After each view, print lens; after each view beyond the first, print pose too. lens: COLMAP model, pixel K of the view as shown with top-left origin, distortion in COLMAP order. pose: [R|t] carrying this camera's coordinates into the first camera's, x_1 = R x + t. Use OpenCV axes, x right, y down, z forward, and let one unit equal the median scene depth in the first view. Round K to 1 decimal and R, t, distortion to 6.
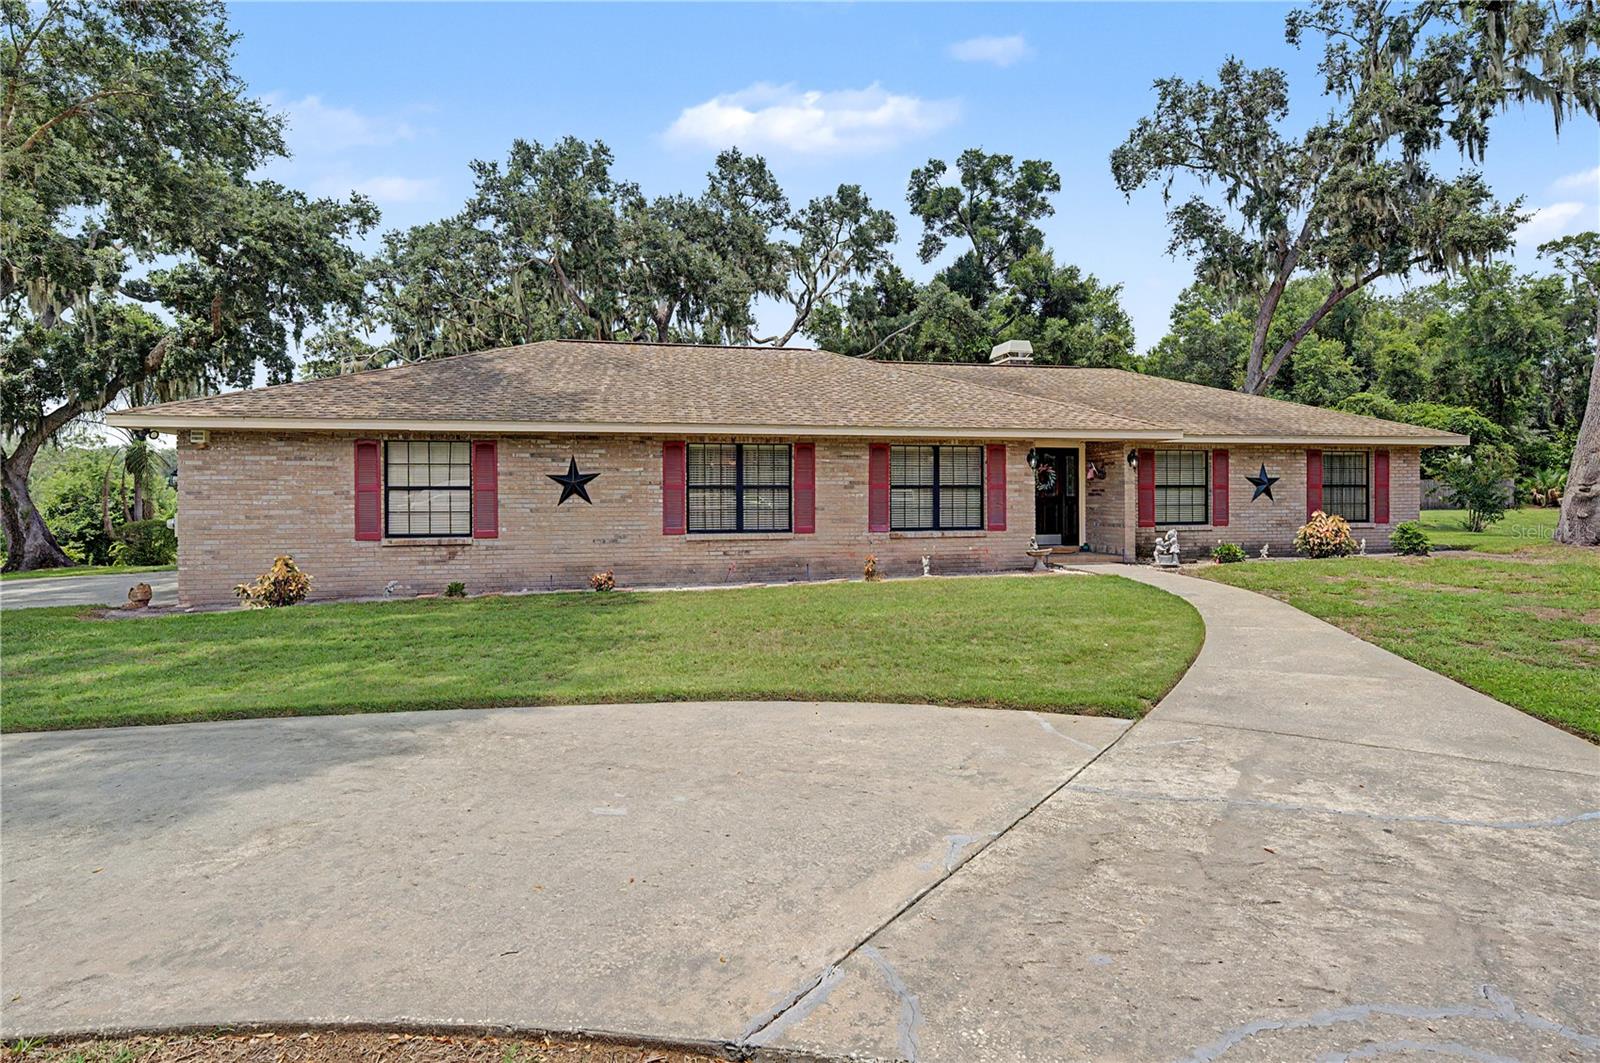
lens RADIAL K [[864.3, 0, 793.9], [0, 864.3, 512.3], [0, 0, 1]] dist [0.007770, -0.002671]
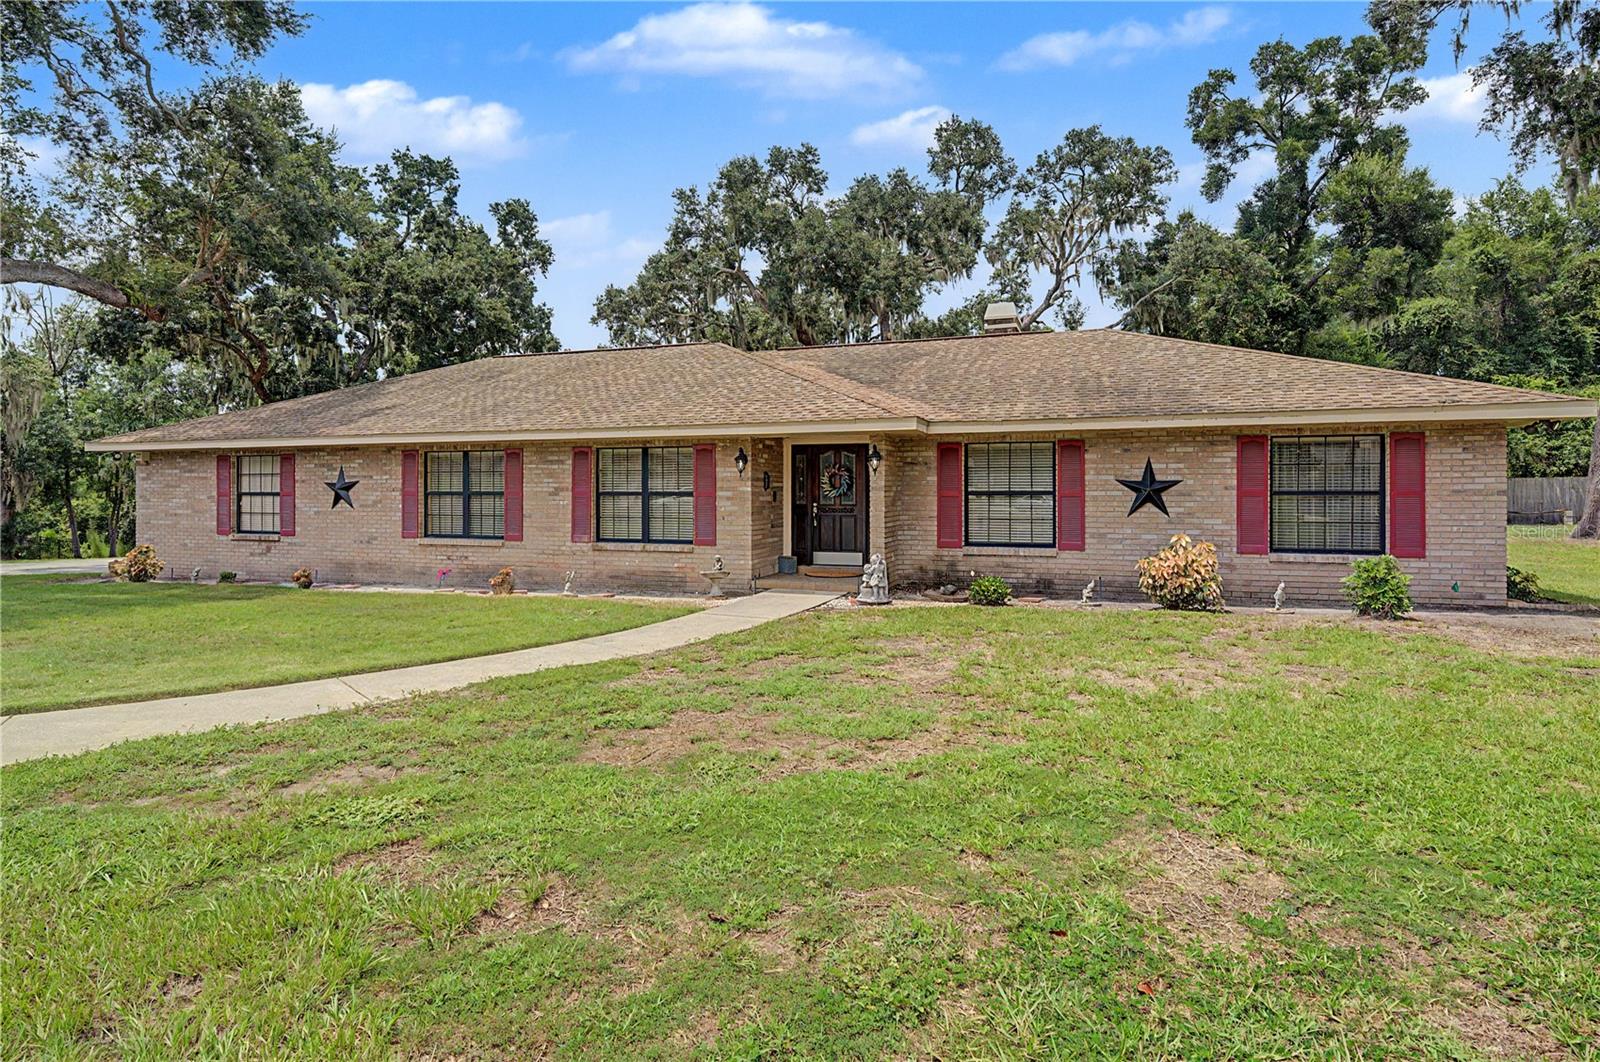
lens RADIAL K [[864.3, 0, 779.2], [0, 864.3, 502.3], [0, 0, 1]] dist [0.007770, -0.002671]
pose [[0.832716, 0.011764, -0.553576, 0.552641], [-0.012272, 0.999921, 0.002790, -0.017780], [0.553565, 0.004470, 0.832794, 0.242594]]
